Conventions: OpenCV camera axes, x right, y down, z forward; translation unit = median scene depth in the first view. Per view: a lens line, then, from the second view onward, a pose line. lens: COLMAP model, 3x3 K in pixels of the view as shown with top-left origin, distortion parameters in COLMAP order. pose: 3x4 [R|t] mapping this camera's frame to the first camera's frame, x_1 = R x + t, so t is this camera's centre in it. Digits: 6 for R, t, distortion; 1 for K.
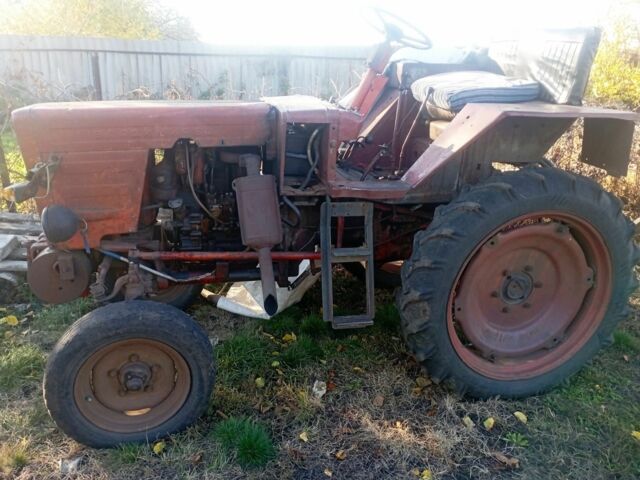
lens RADIAL K [[527.9, 0, 320.0], [0, 527.9, 240.0], [0, 0, 1]] dist [0.102580, -0.121291]
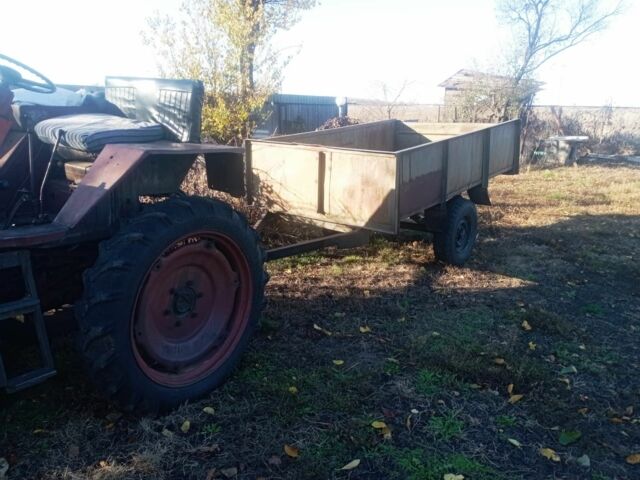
lens RADIAL K [[527.9, 0, 320.0], [0, 527.9, 240.0], [0, 0, 1]] dist [0.102580, -0.121291]
pose [[0.757236, -0.160823, 0.633032, -0.110499], [0.200520, 0.979648, 0.009018, 0.008521], [-0.621599, 0.120107, 0.774073, -0.075778]]
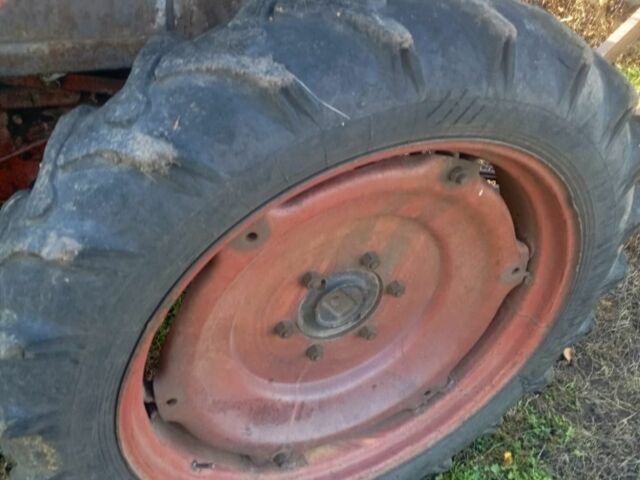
lens RADIAL K [[689.2, 0, 320.0], [0, 689.2, 240.0], [0, 0, 1]] dist [0.119659, -0.003800]
pose [[0.980993, -0.057929, 0.185196, 0.271678], [-0.013787, 0.931180, 0.364298, -0.135361], [-0.193555, -0.359927, 0.912682, 0.582157]]
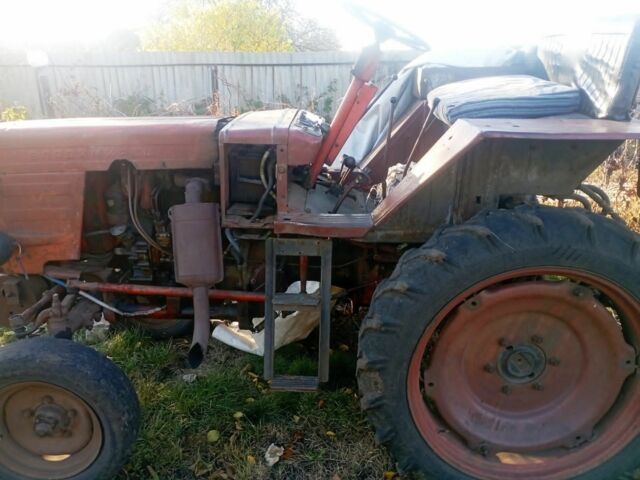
lens RADIAL K [[527.9, 0, 320.0], [0, 527.9, 240.0], [0, 0, 1]] dist [0.102580, -0.121291]
pose [[0.965103, 0.051890, -0.256678, 0.286244], [-0.054722, 0.998494, -0.003896, -0.065545], [0.256089, 0.017806, 0.966489, 0.199932]]
